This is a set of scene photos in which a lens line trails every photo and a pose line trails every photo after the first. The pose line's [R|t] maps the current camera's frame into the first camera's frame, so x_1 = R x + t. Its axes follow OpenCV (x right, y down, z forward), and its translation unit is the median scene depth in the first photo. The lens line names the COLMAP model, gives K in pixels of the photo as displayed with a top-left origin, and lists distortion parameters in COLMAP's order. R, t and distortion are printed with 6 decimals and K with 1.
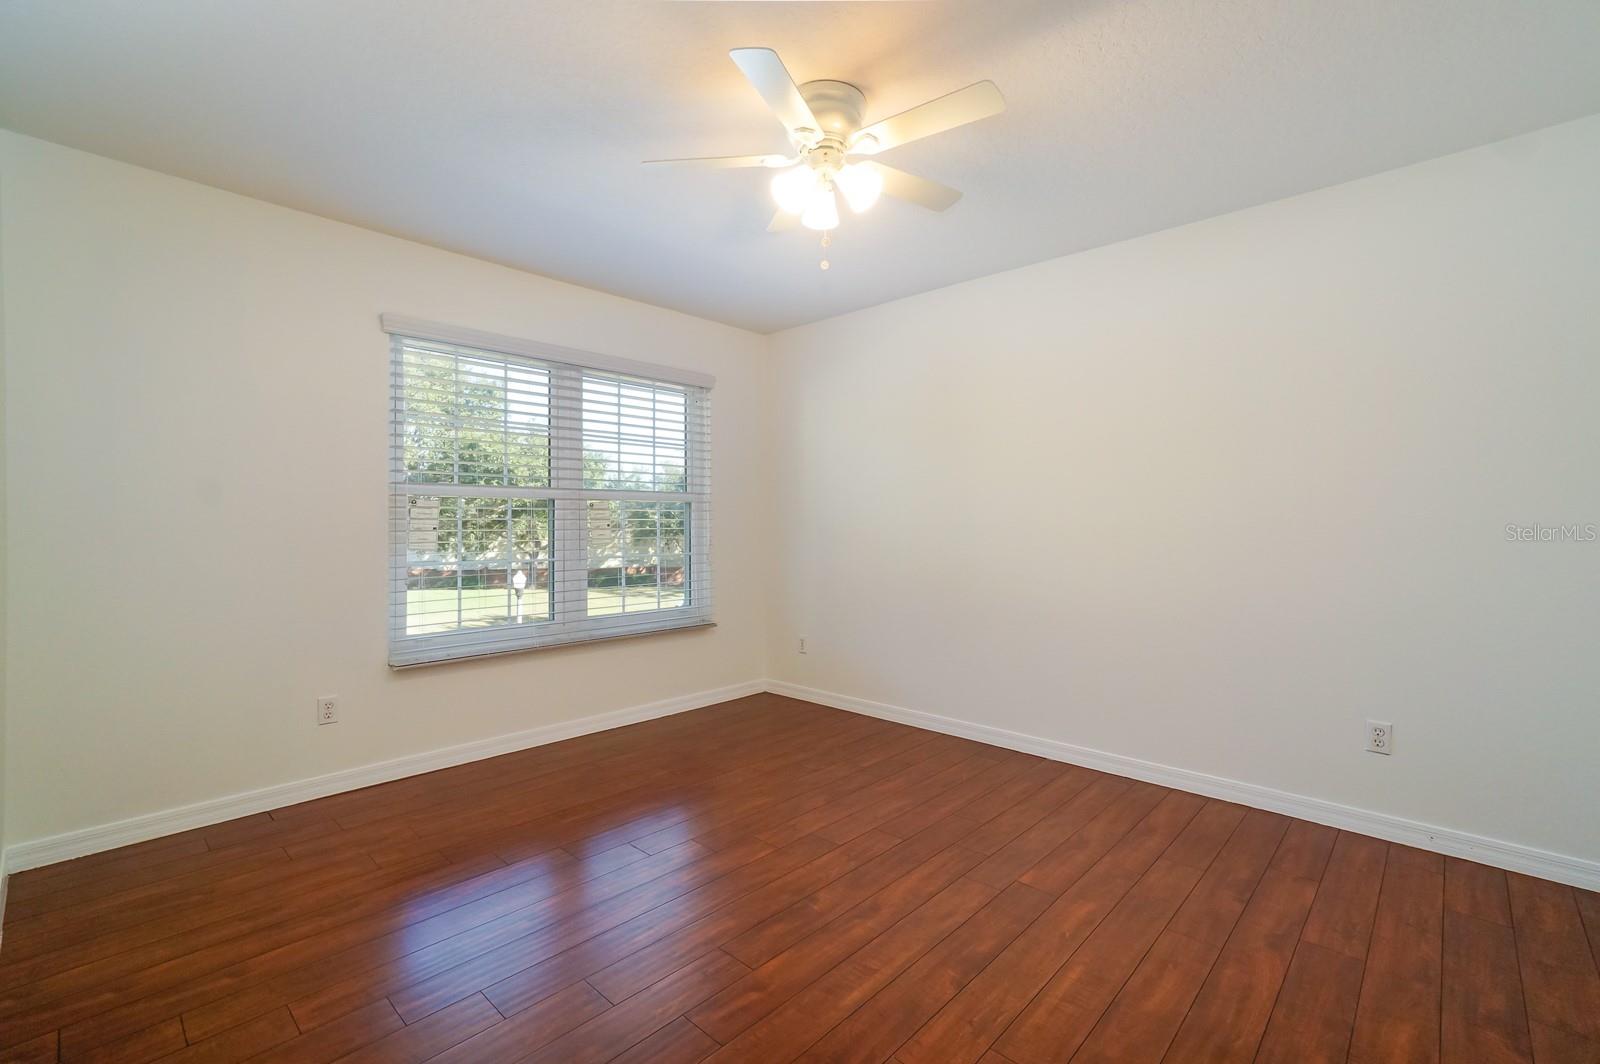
lens RADIAL K [[694.7, 0, 796.1], [0, 694.7, 524.5], [0, 0, 1]] dist [-0.000994, 0.000136]
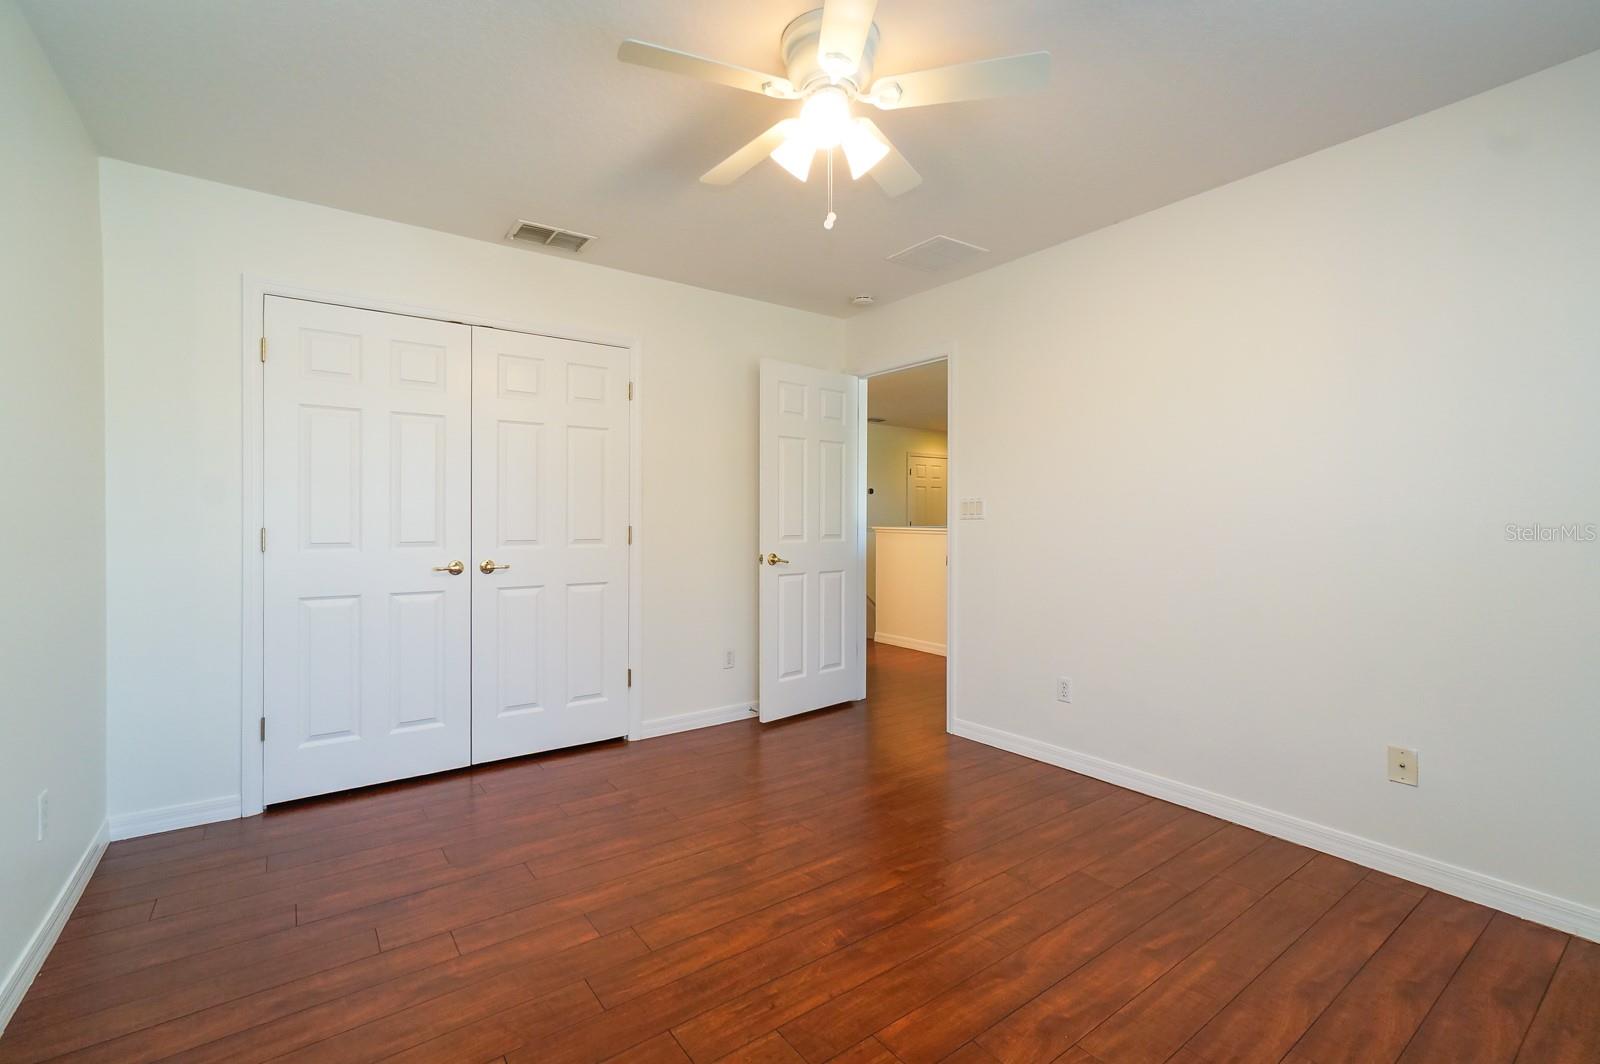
lens RADIAL K [[694.7, 0, 796.1], [0, 694.7, 524.5], [0, 0, 1]] dist [-0.000994, 0.000136]
pose [[-0.983579, -0.002281, 0.180461, -0.082831], [-0.001972, 0.999996, 0.001894, -0.001063], [-0.180465, 0.001507, -0.983580, 1.967224]]
